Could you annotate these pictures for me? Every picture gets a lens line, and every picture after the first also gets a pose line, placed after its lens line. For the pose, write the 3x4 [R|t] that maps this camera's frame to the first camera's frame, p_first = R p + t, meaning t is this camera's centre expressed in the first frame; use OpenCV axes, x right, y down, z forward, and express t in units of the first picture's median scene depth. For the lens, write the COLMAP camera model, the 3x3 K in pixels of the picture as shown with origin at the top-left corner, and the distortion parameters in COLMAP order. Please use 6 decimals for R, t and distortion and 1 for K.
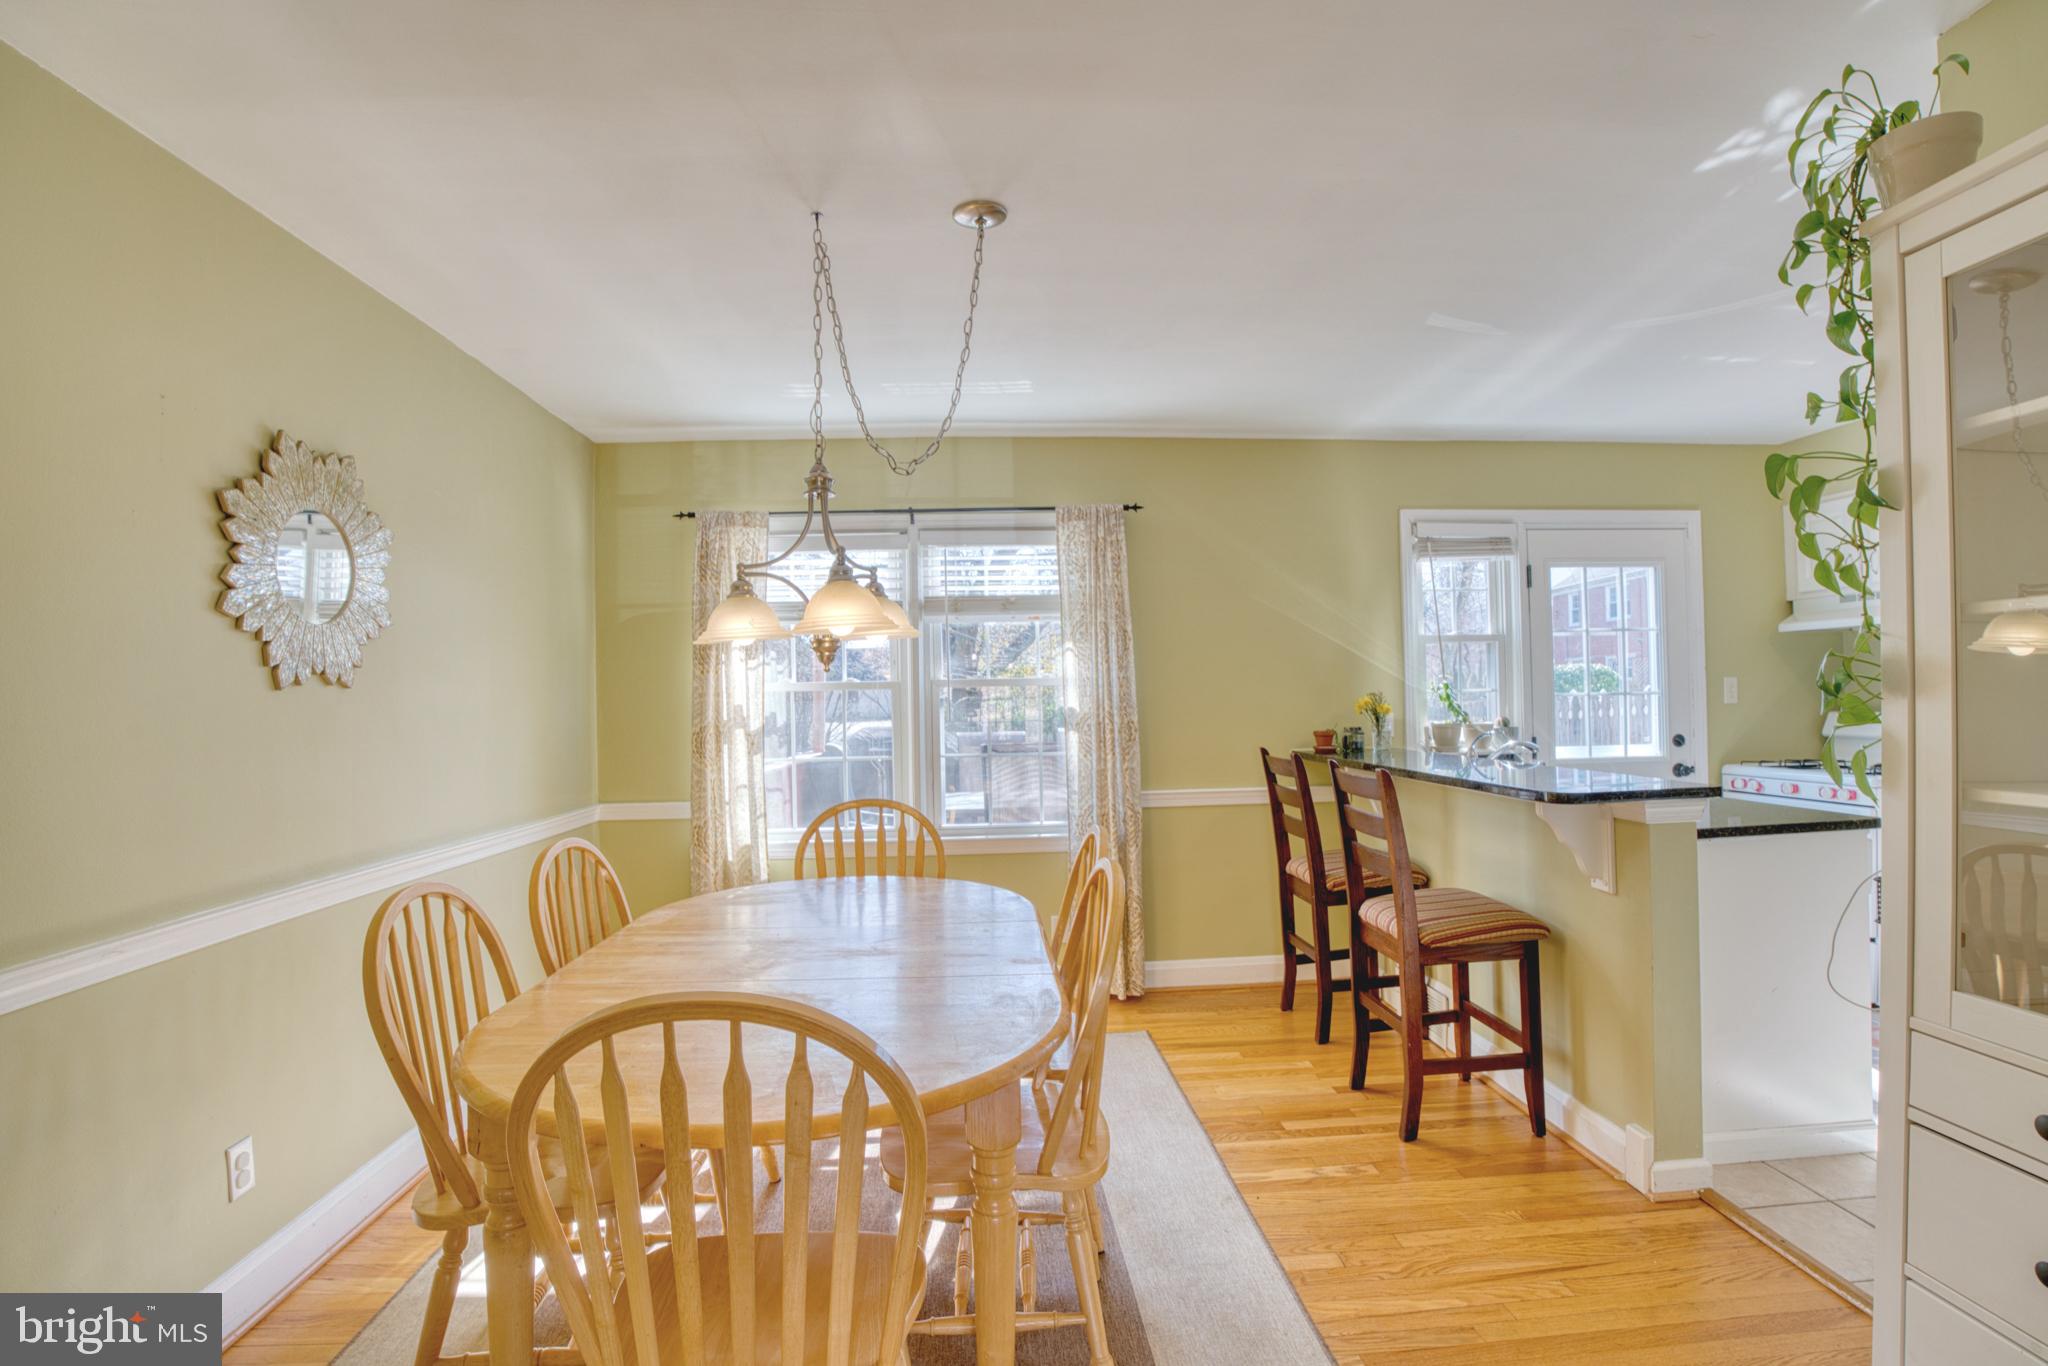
lens RADIAL K [[965.6, 0, 1031.9], [0, 965.6, 679.3], [0, 0, 1]] dist [-0.058048, 0.019893]
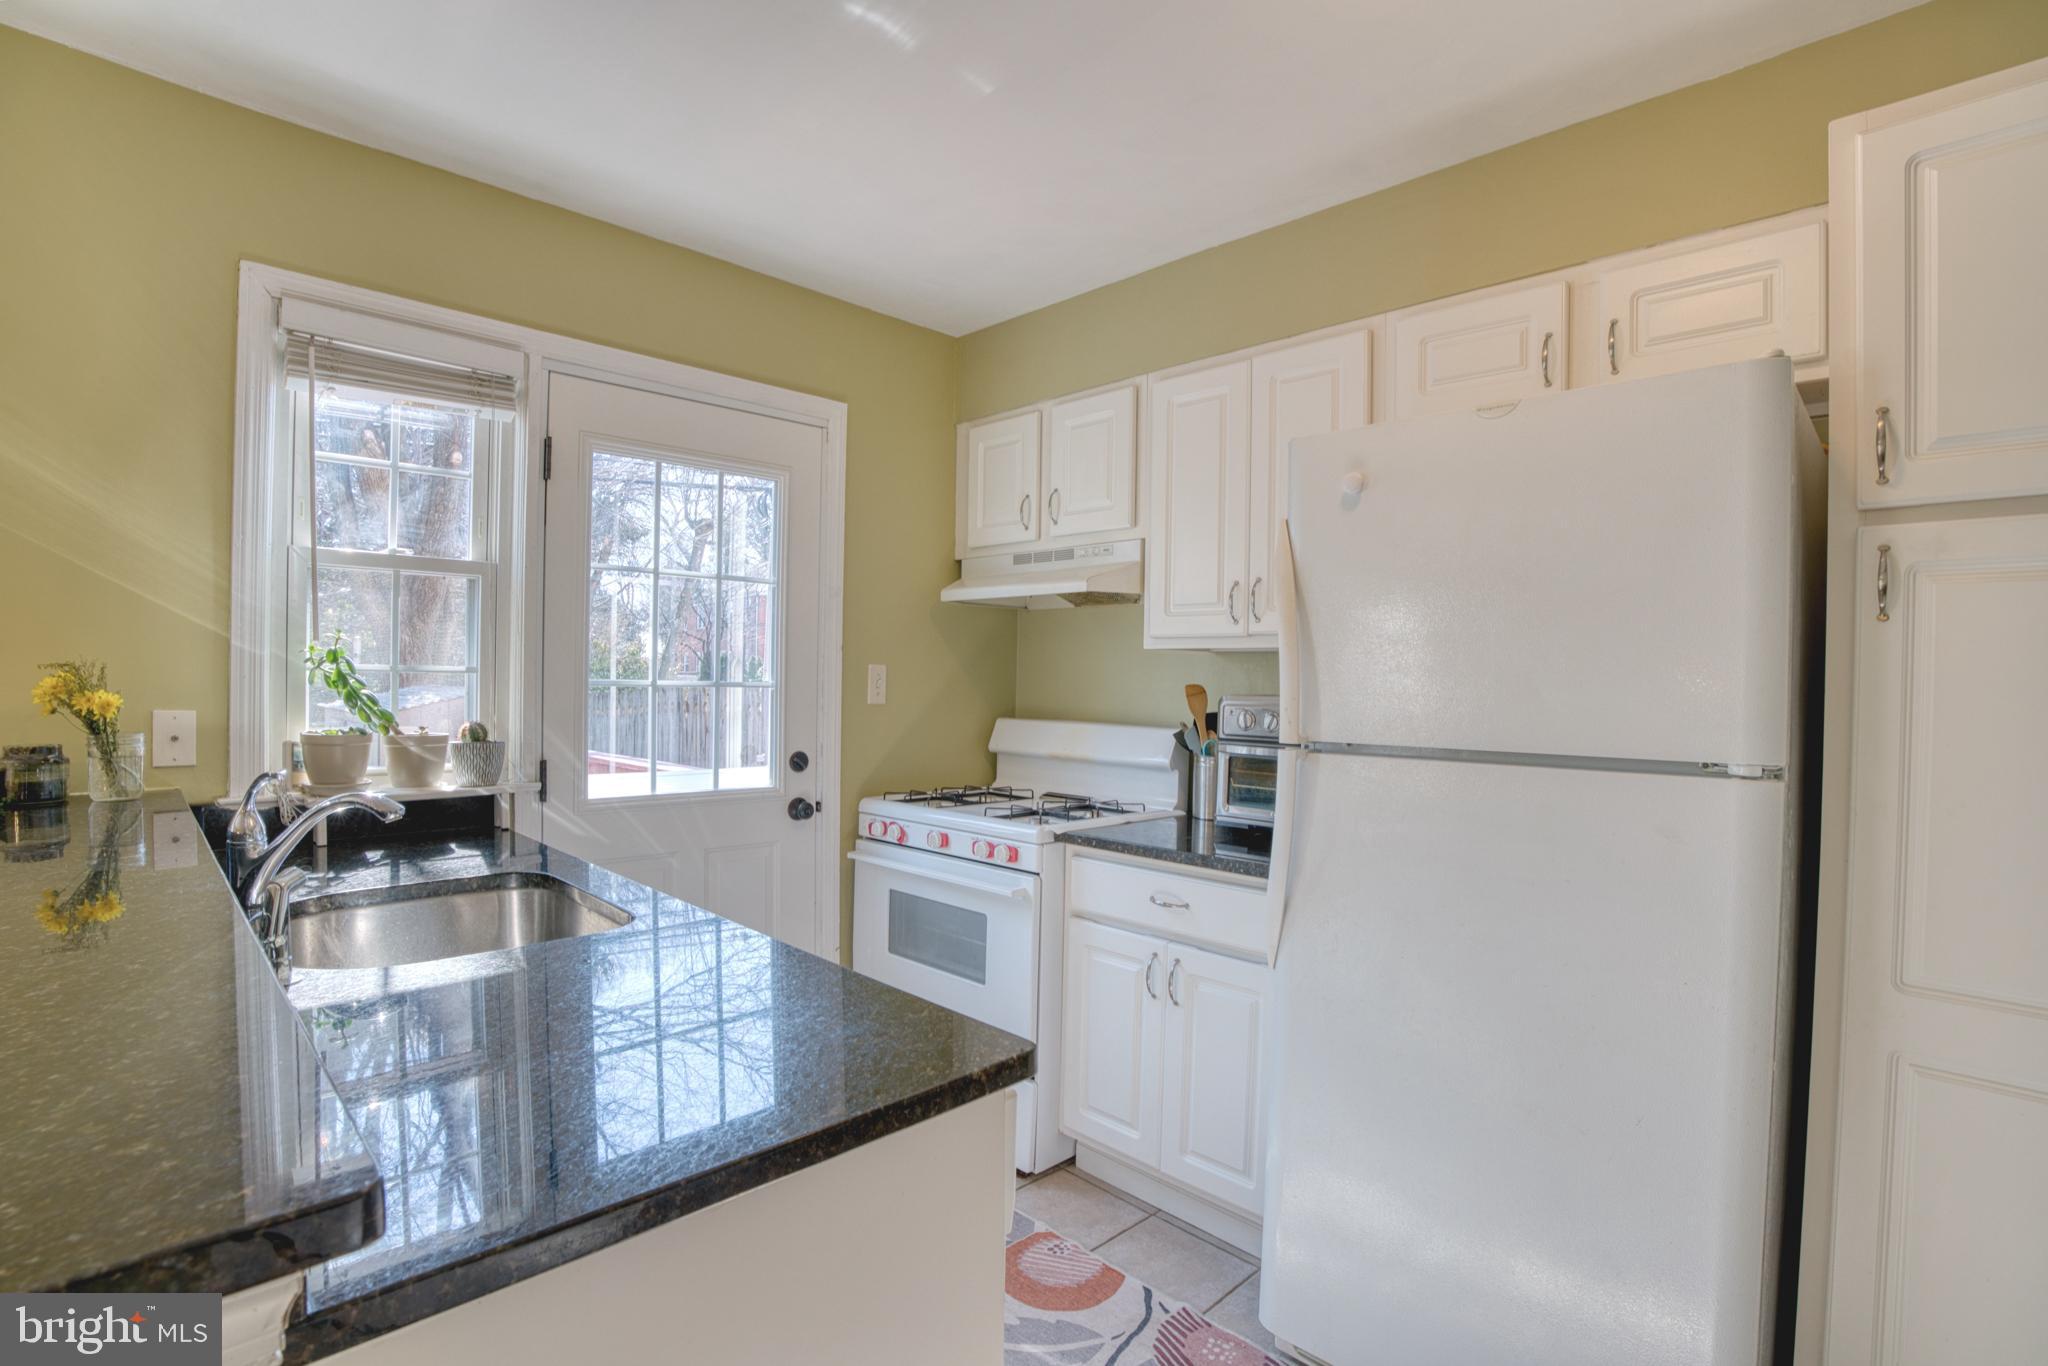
lens RADIAL K [[965.6, 0, 1014.5], [0, 965.6, 688.3], [0, 0, 1]] dist [-0.058048, 0.019893]
pose [[0.765796, 0.025577, 0.642574, 0.389490], [-0.035171, 0.999379, 0.002137, 0.010102], [-0.642121, -0.024236, 0.766220, 0.427640]]
